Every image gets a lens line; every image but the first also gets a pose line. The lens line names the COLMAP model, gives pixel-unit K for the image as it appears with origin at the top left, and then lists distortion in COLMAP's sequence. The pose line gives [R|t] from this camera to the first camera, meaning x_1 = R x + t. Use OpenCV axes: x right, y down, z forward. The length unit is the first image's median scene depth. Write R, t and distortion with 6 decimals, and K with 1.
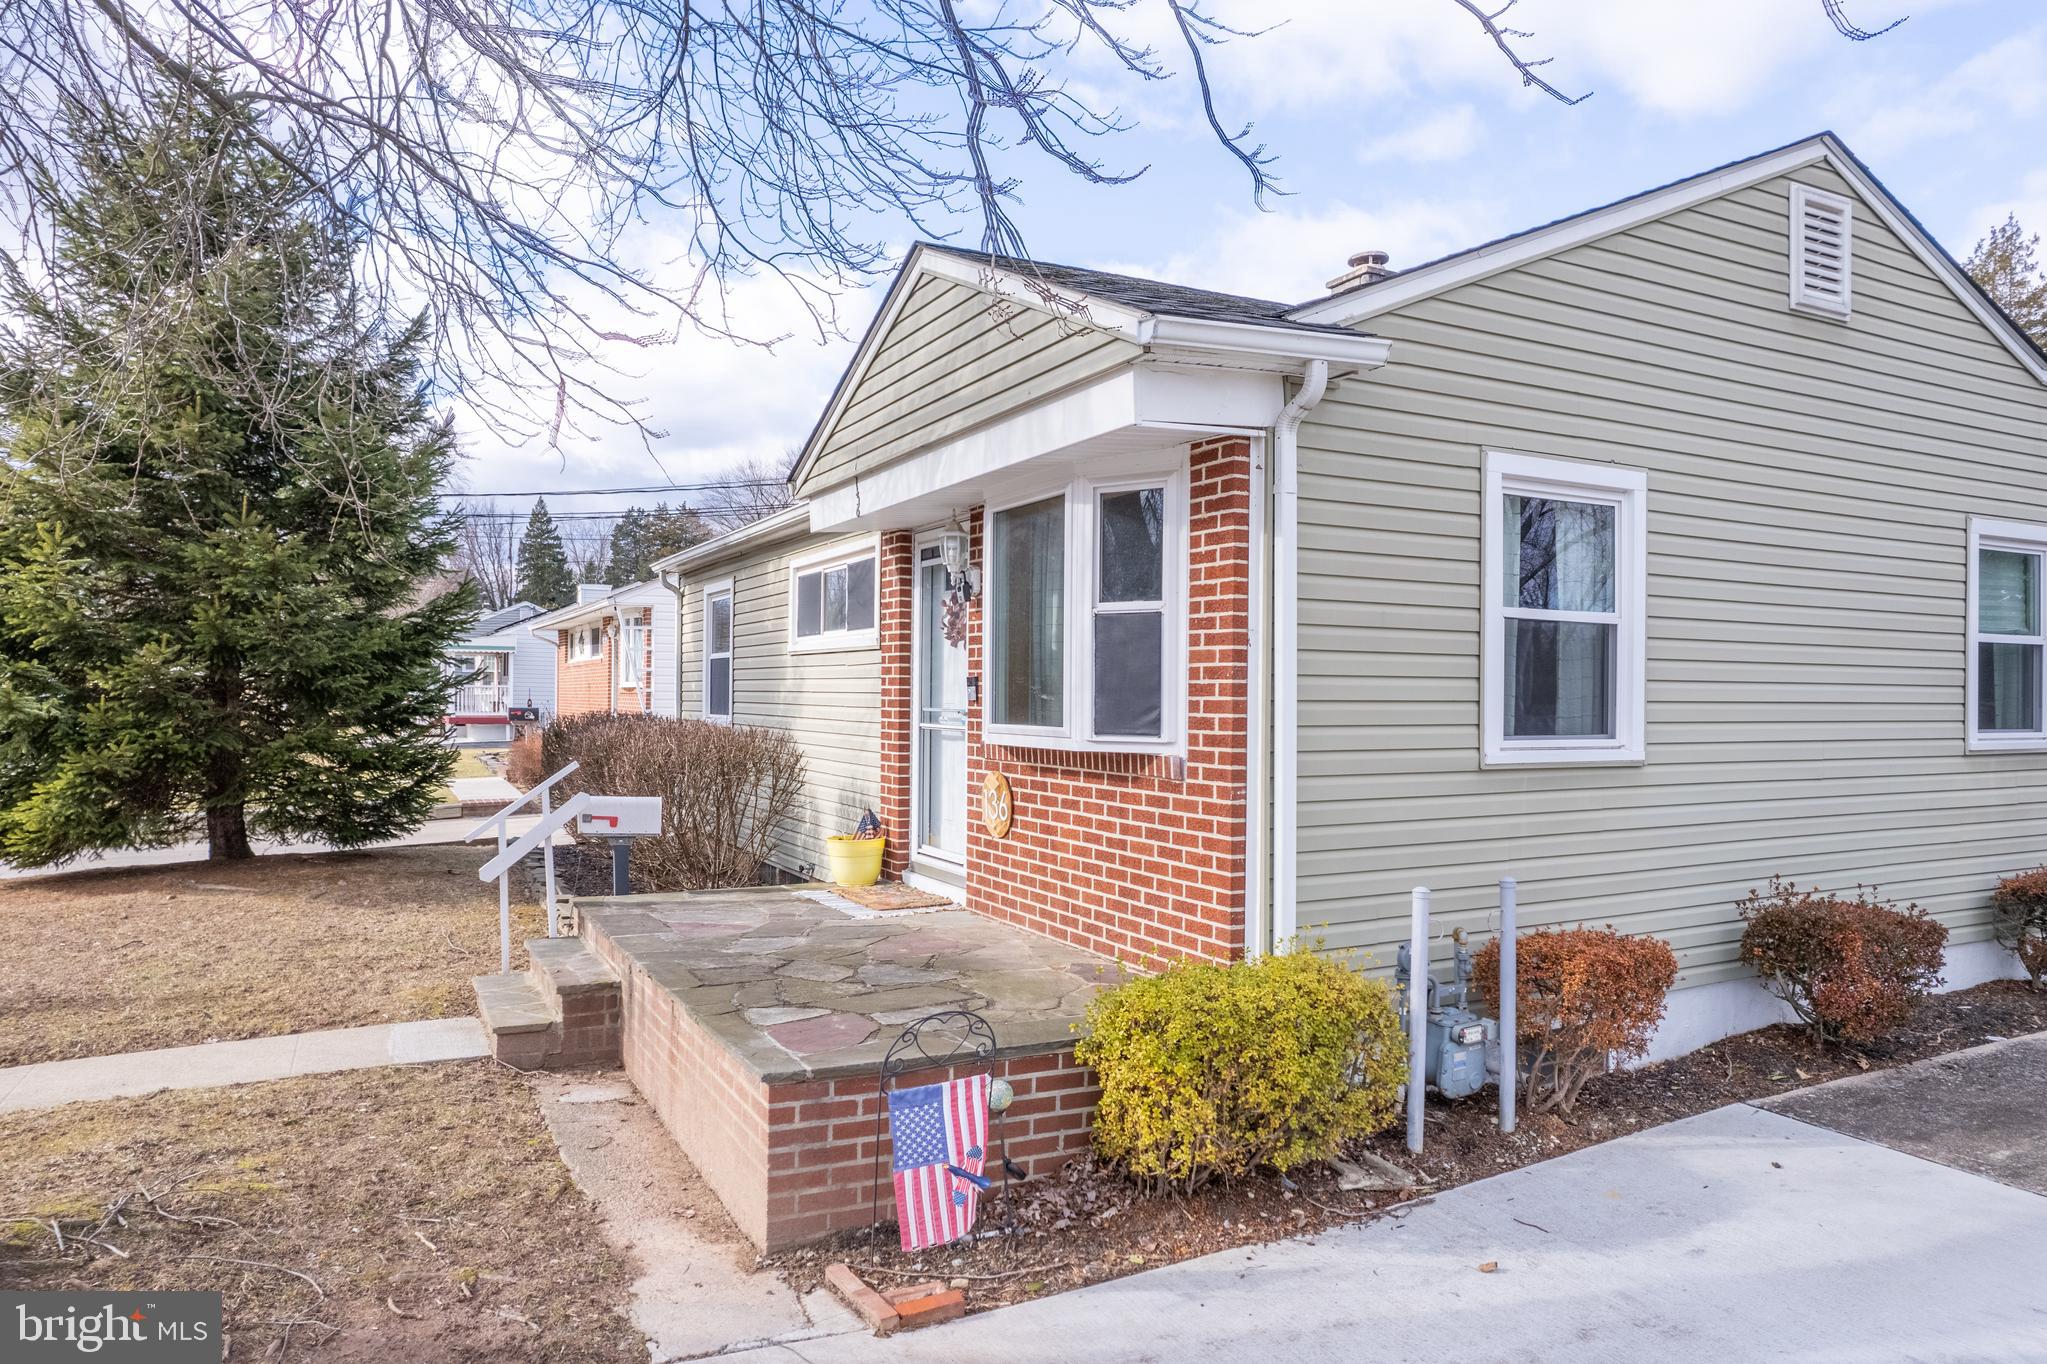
lens RADIAL K [[1308.6, 0, 1032.7], [0, 1308.6, 689.7], [0, 0, 1]] dist [-0.072787, 0.059158]
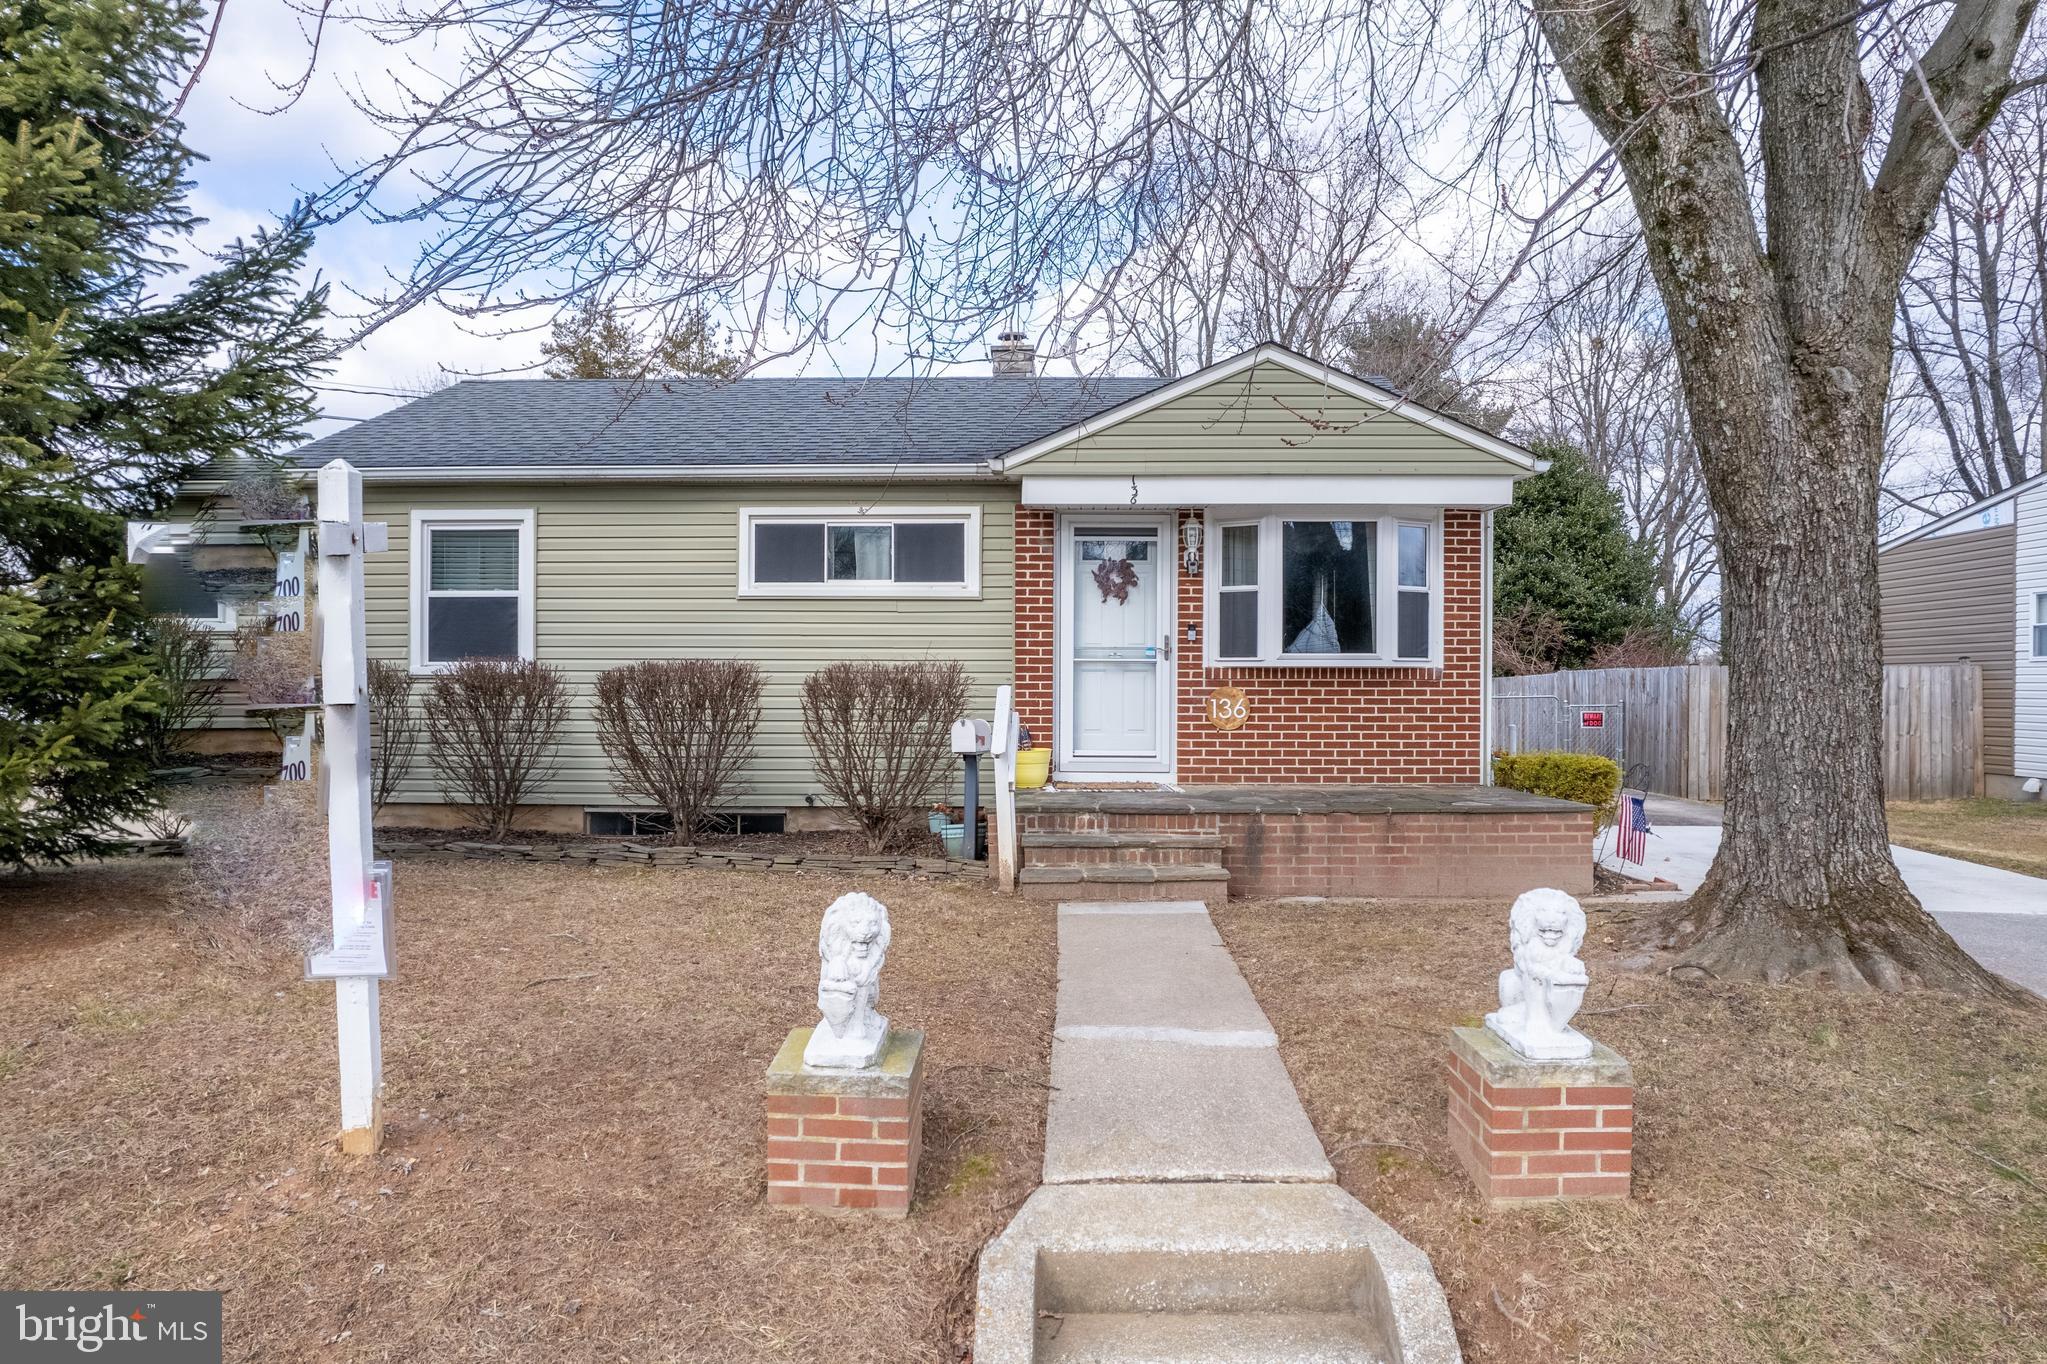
lens RADIAL K [[1308.6, 0, 1032.7], [0, 1308.6, 689.7], [0, 0, 1]] dist [-0.072787, 0.059158]
pose [[0.490609, -0.012154, 0.871295, -1.784506], [-0.002002, 0.999884, 0.015075, 0.052972], [-0.871378, -0.009141, 0.490528, 0.548837]]
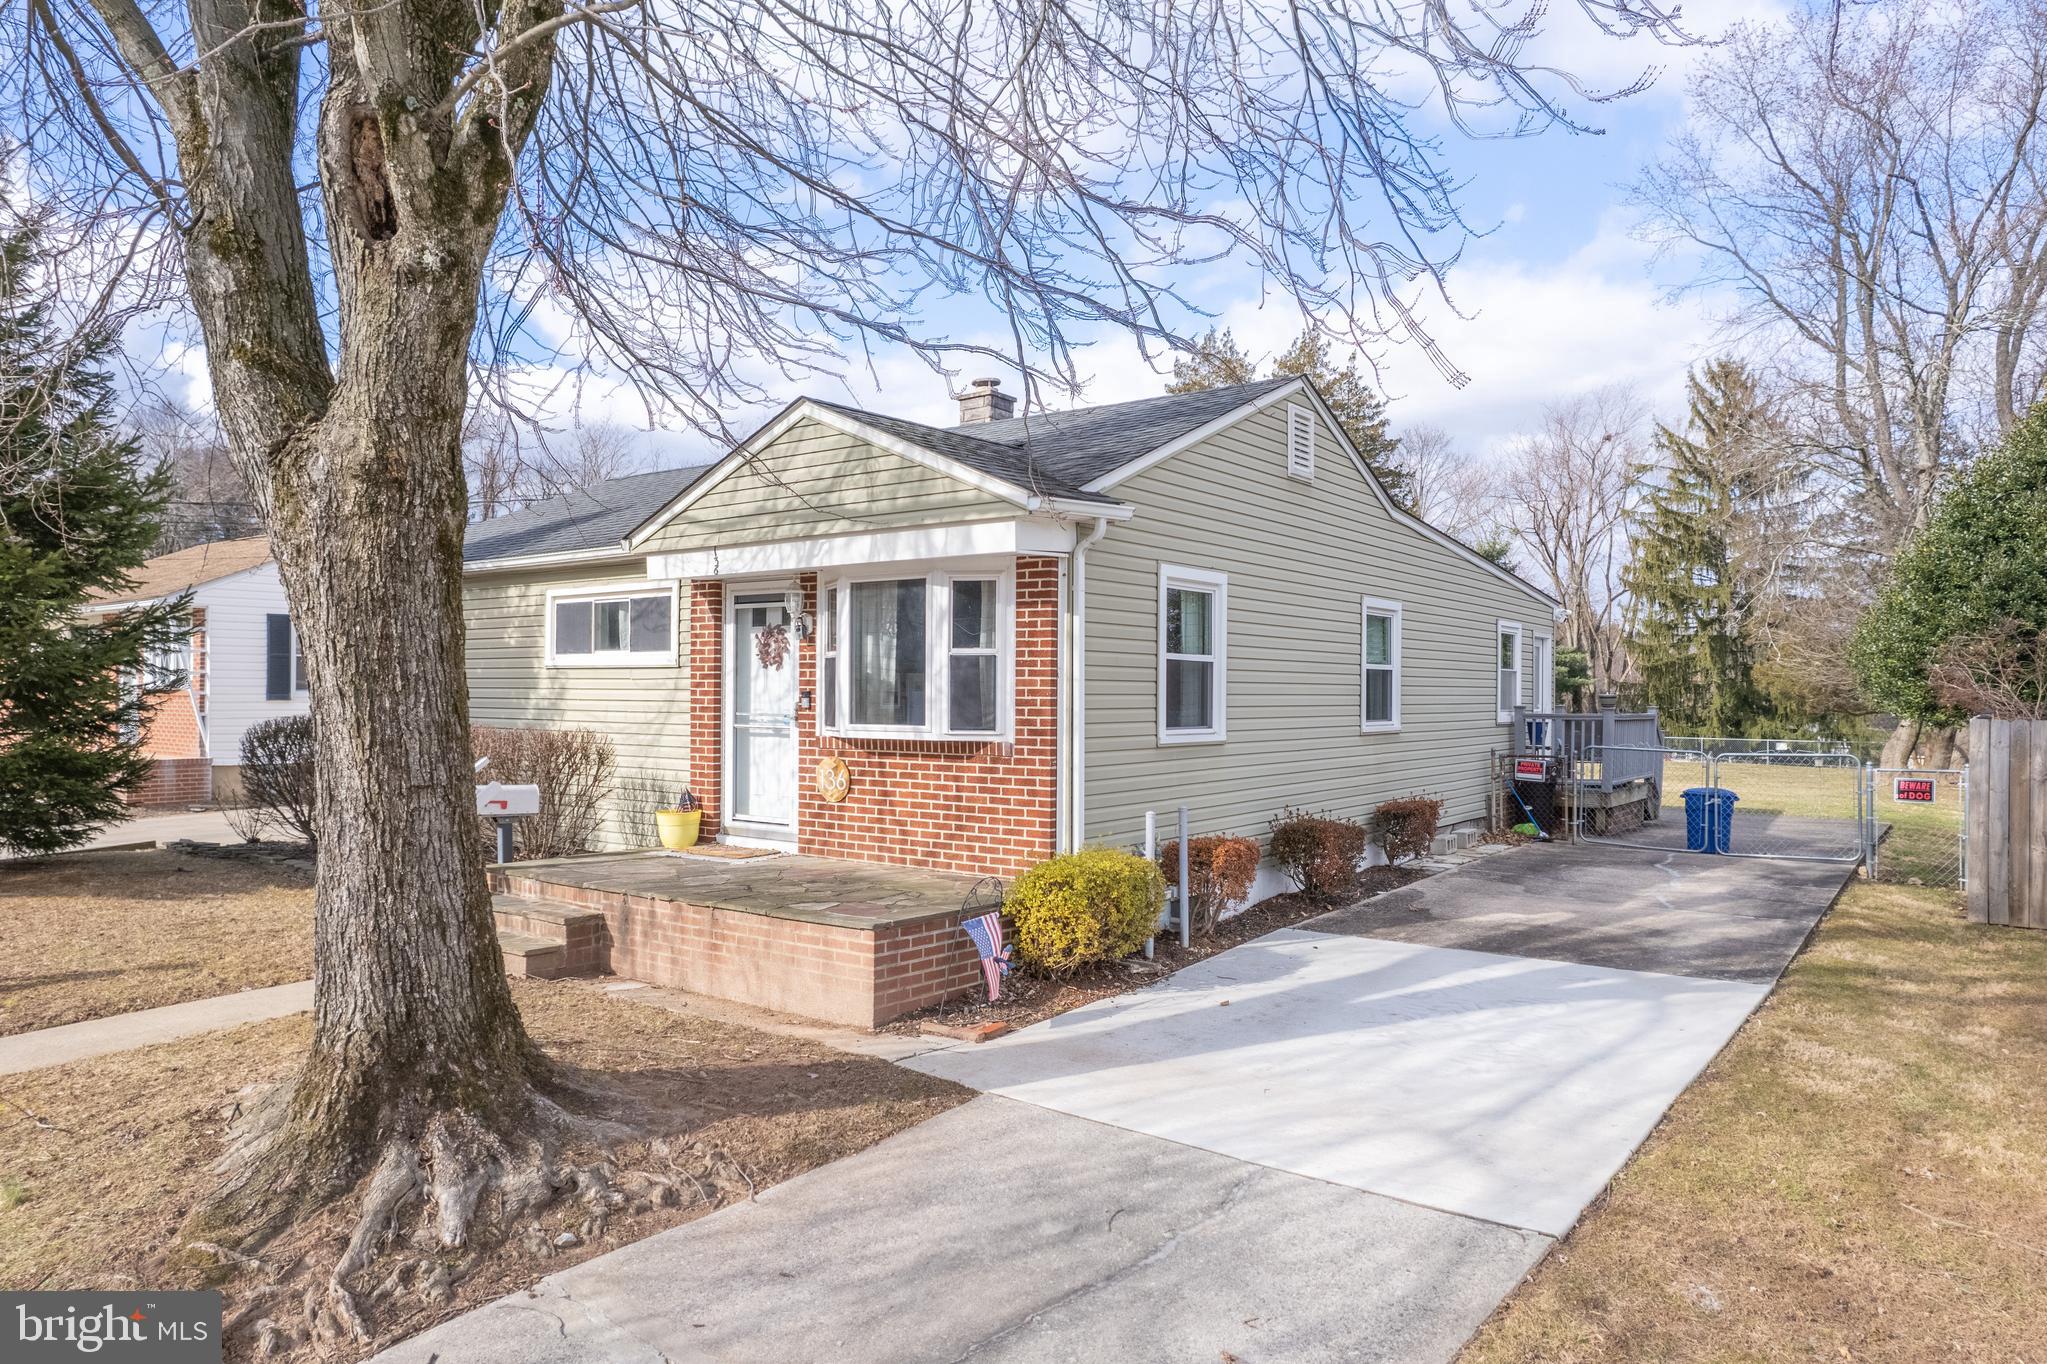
lens RADIAL K [[1308.6, 0, 1032.7], [0, 1308.6, 689.7], [0, 0, 1]] dist [-0.072787, 0.059158]
pose [[0.899205, -0.001462, 0.437526, -0.564698], [-0.000374, 0.999991, 0.004110, -0.022134], [-0.437528, -0.003860, 0.899197, -0.494513]]
